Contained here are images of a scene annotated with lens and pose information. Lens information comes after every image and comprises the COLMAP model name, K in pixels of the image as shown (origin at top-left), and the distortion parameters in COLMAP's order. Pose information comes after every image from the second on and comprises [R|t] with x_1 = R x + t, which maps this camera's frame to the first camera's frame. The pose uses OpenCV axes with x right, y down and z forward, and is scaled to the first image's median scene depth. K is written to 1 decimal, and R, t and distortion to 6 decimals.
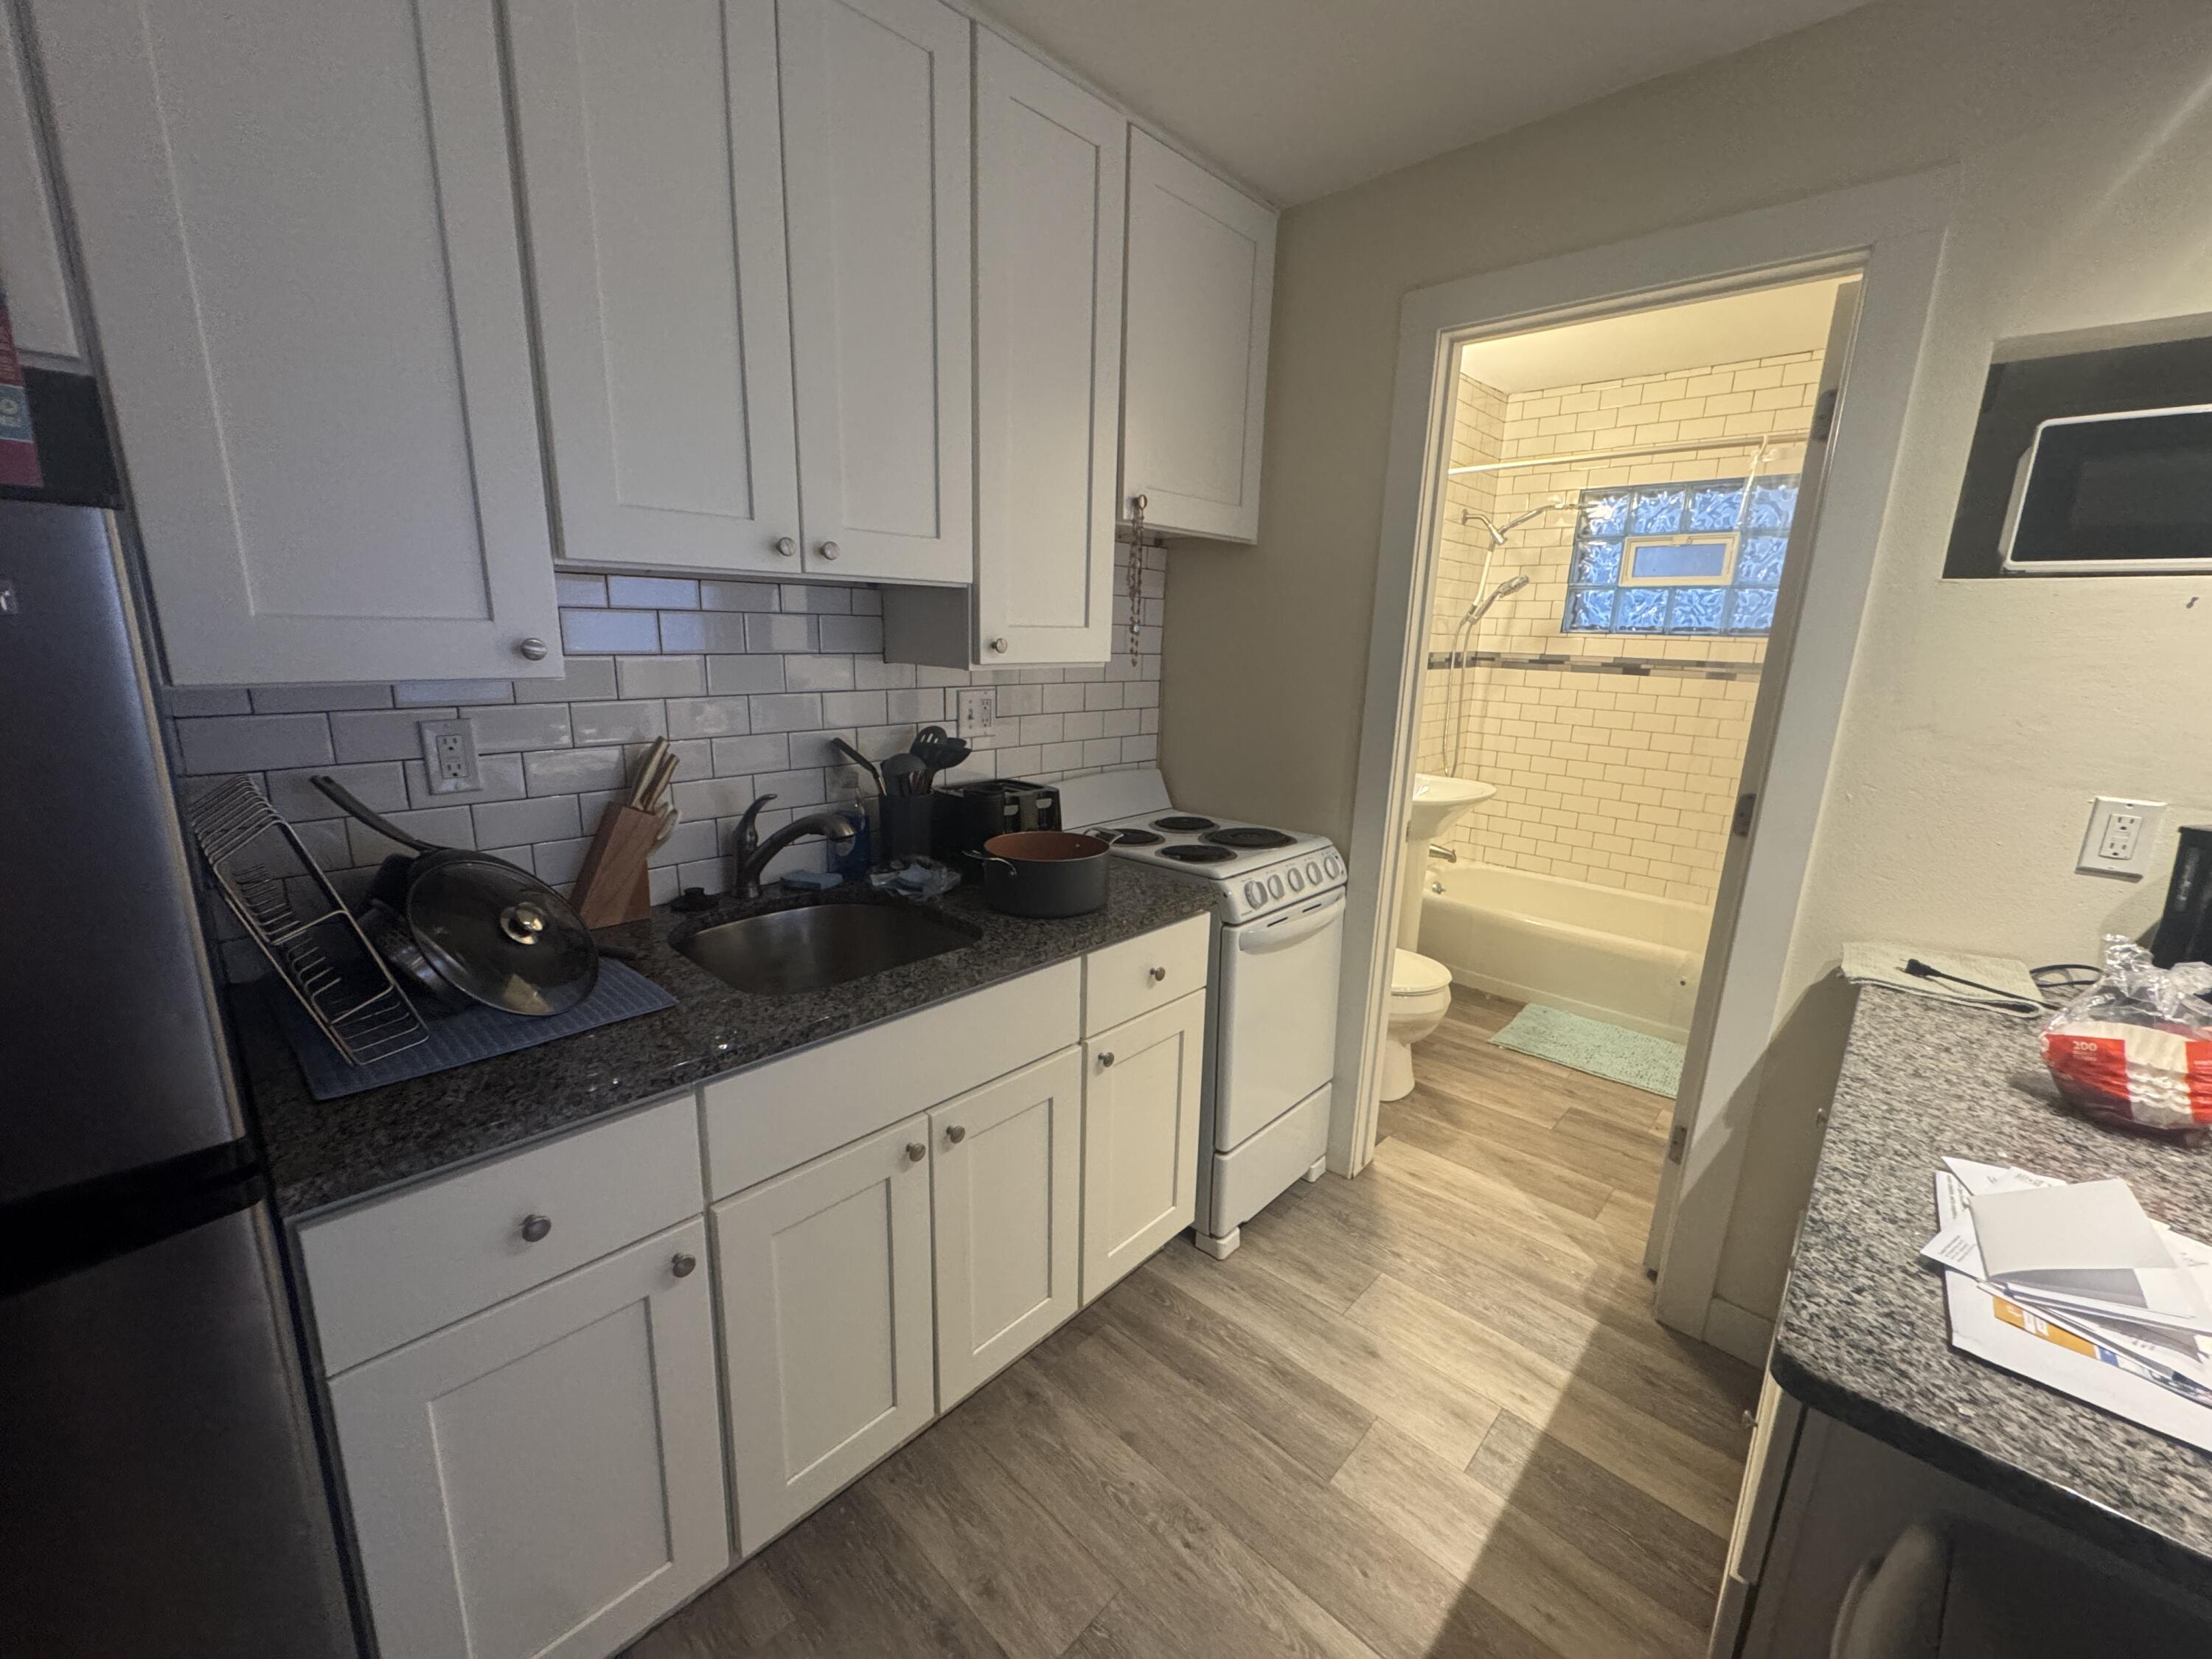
lens RADIAL K [[882.1, 0, 1107.3], [0, 882.1, 829.4], [0, 0, 1]] dist [-0.002139, 0.000455]
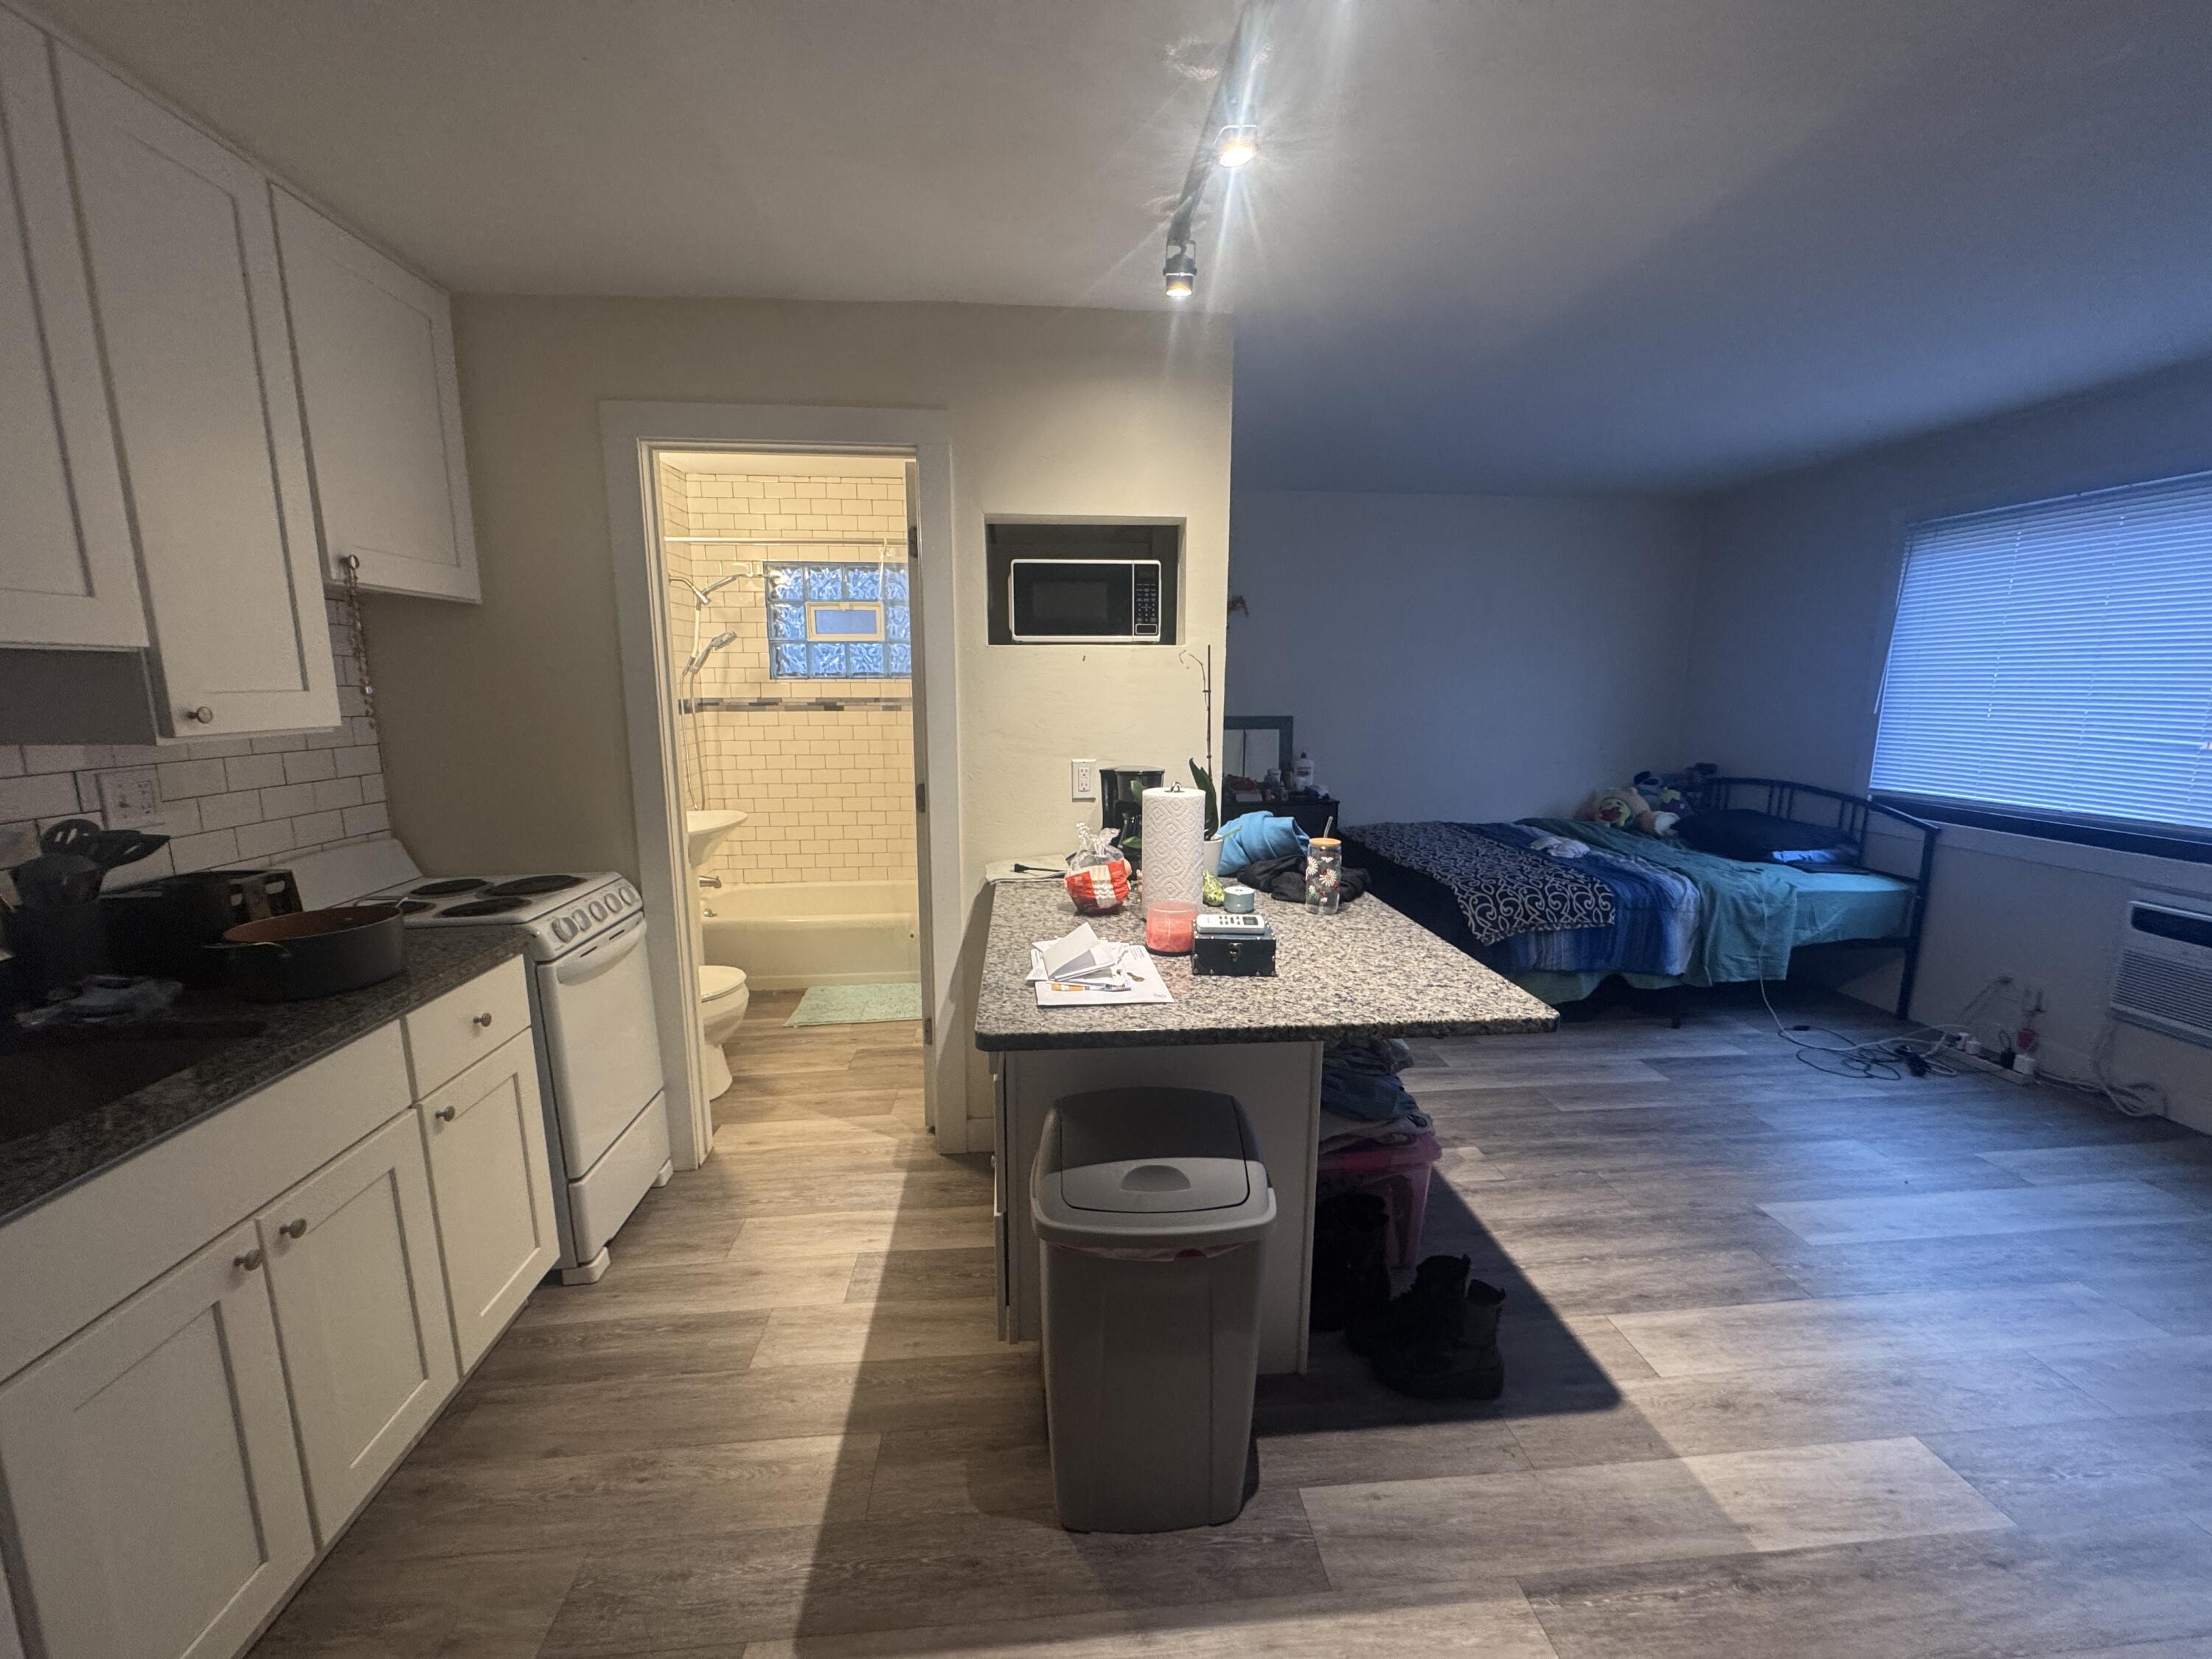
lens RADIAL K [[882.1, 0, 1105.5], [0, 882.1, 831.0], [0, 0, 1]] dist [-0.002139, 0.000455]
pose [[0.669451, -0.152607, 0.727012, -0.161863], [0.186761, 0.981813, 0.034117, 0.044377], [-0.718996, 0.112938, 0.685777, -0.240400]]
